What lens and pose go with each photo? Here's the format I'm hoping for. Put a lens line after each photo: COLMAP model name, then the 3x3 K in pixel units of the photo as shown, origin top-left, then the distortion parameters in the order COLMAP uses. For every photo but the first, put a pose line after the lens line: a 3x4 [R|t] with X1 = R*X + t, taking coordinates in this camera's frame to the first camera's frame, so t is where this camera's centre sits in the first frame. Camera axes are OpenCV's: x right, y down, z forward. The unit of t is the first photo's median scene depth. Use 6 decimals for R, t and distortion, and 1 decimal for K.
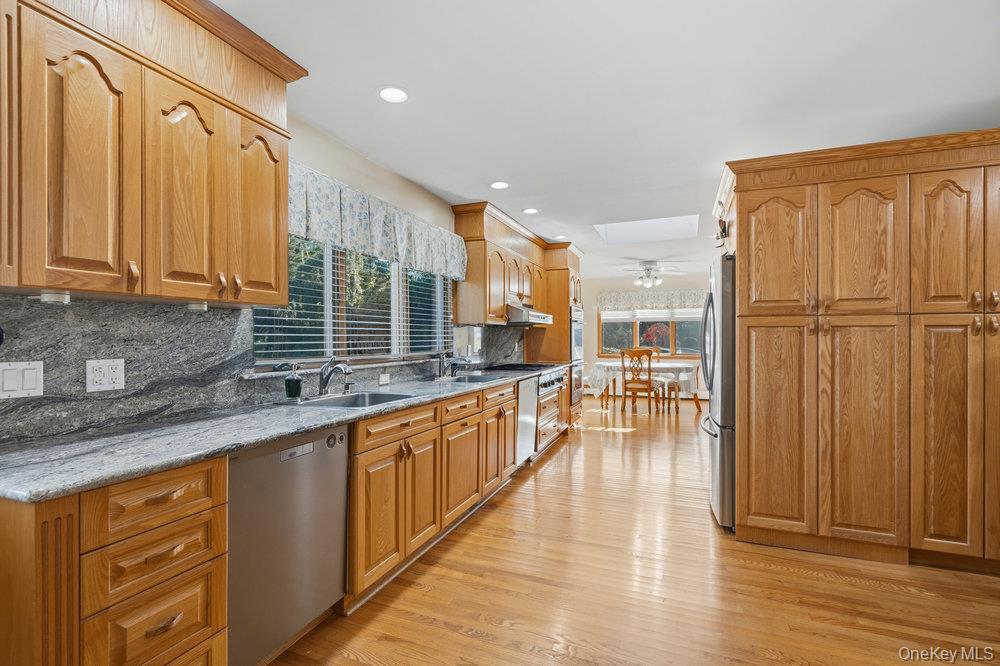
lens RADIAL K [[454.5, 0, 499.0], [0, 454.5, 339.8], [0, 0, 1]] dist [-0.000421, 0.000185]
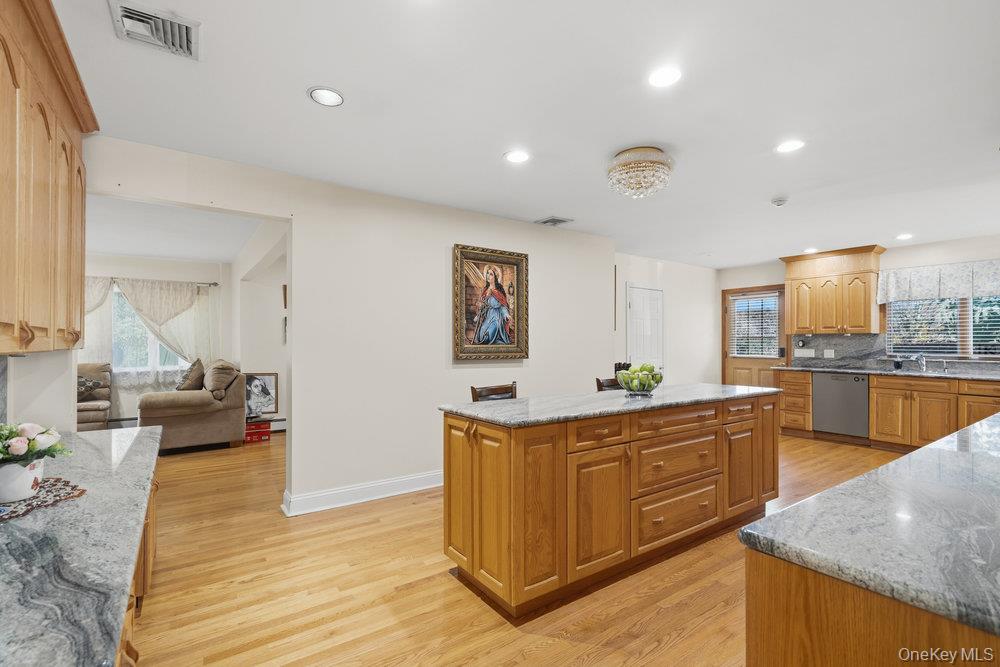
lens RADIAL K [[454.5, 0, 499.0], [0, 454.5, 340.3], [0, 0, 1]] dist [-0.000421, 0.000185]
pose [[-0.548669, -0.006803, -0.836012, 3.636461], [-0.007175, 0.999968, -0.003429, -0.002285], [0.836009, 0.004117, -0.548701, 0.731757]]
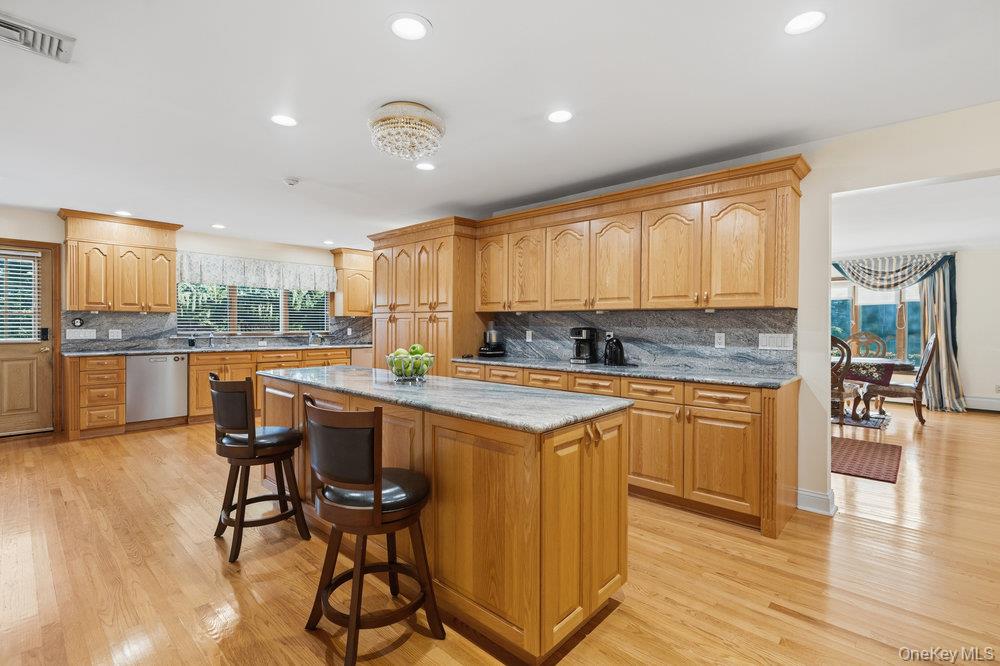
lens RADIAL K [[457.4, 0, 496.5], [0, 457.4, 328.5], [0, 0, 1]] dist [-0.001099, 0.000199]
pose [[0.931301, 0.007588, -0.364170, 2.790331], [-0.006944, 0.999971, 0.003078, 0.006157], [0.364183, -0.000337, 0.931327, -1.039579]]
